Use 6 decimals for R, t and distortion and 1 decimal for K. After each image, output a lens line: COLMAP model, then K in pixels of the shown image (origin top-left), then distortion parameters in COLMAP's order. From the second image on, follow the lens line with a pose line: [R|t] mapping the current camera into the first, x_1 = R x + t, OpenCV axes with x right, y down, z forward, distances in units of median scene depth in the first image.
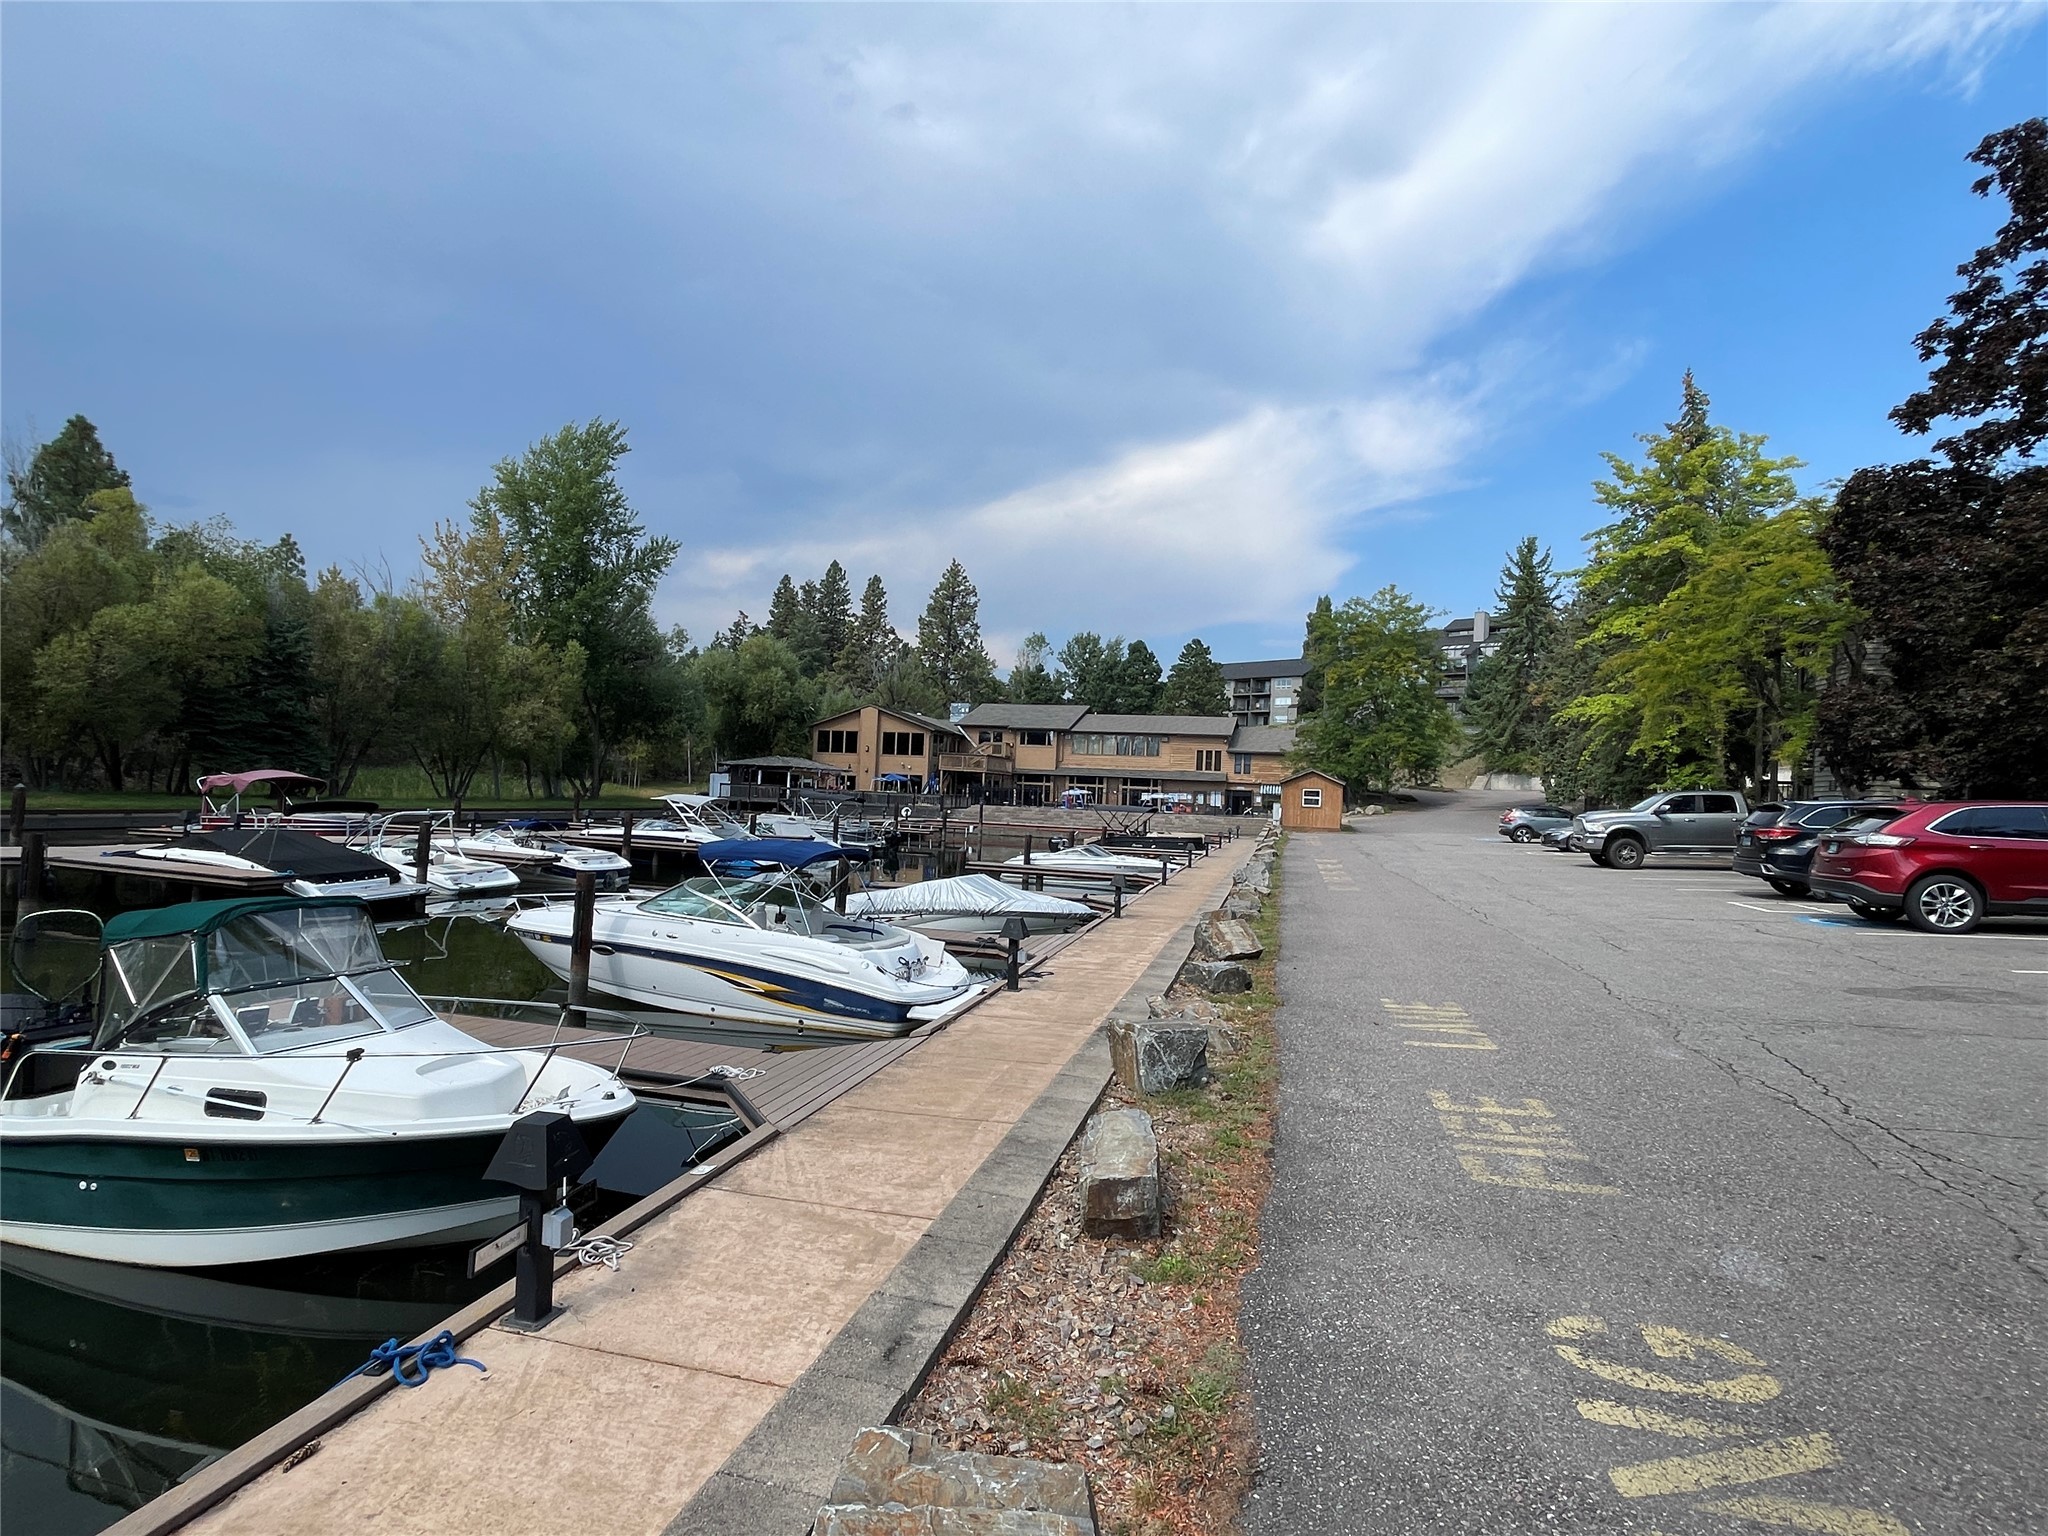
lens RADIAL K [[1004.4, 0, 1024.0], [0, 1004.4, 768.0], [0, 0, 1]] dist [0.000188, 0.000002]
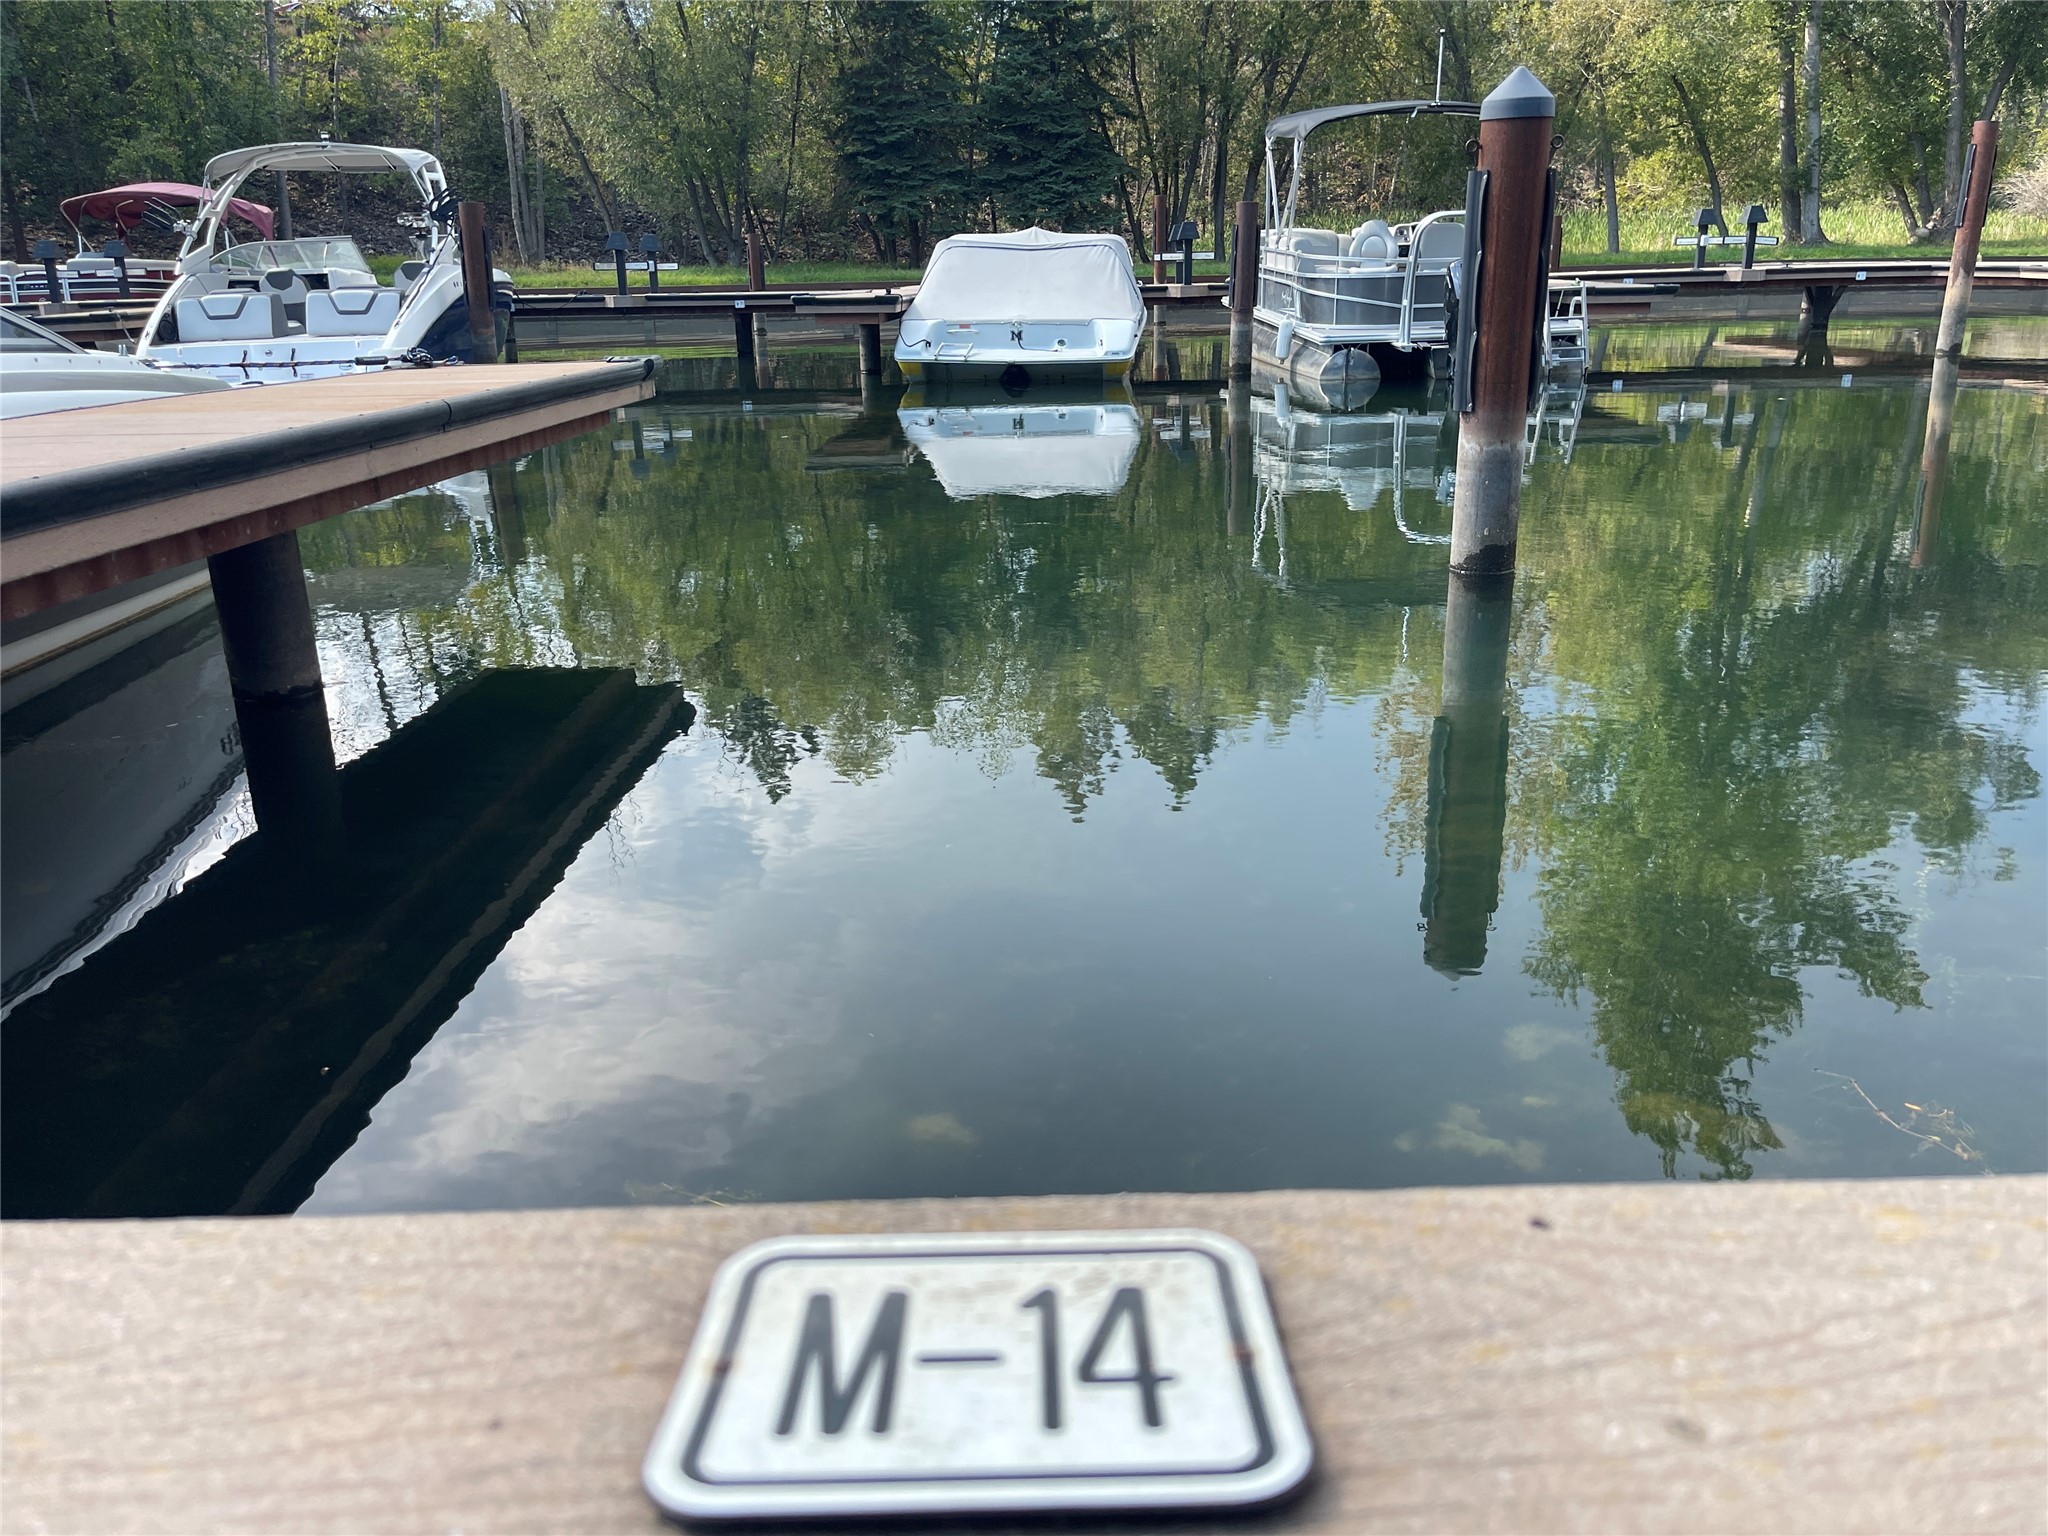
lens RADIAL K [[1547.6, 0, 1024.0], [0, 1547.6, 768.0], [0, 0, 1]] dist [0.064143, -0.084765]
pose [[0.267139, 0.246961, -0.931476, 0.075123], [0.056300, 0.960953, 0.270923, 0.035456], [0.962012, -0.124817, 0.242804, 0.414889]]
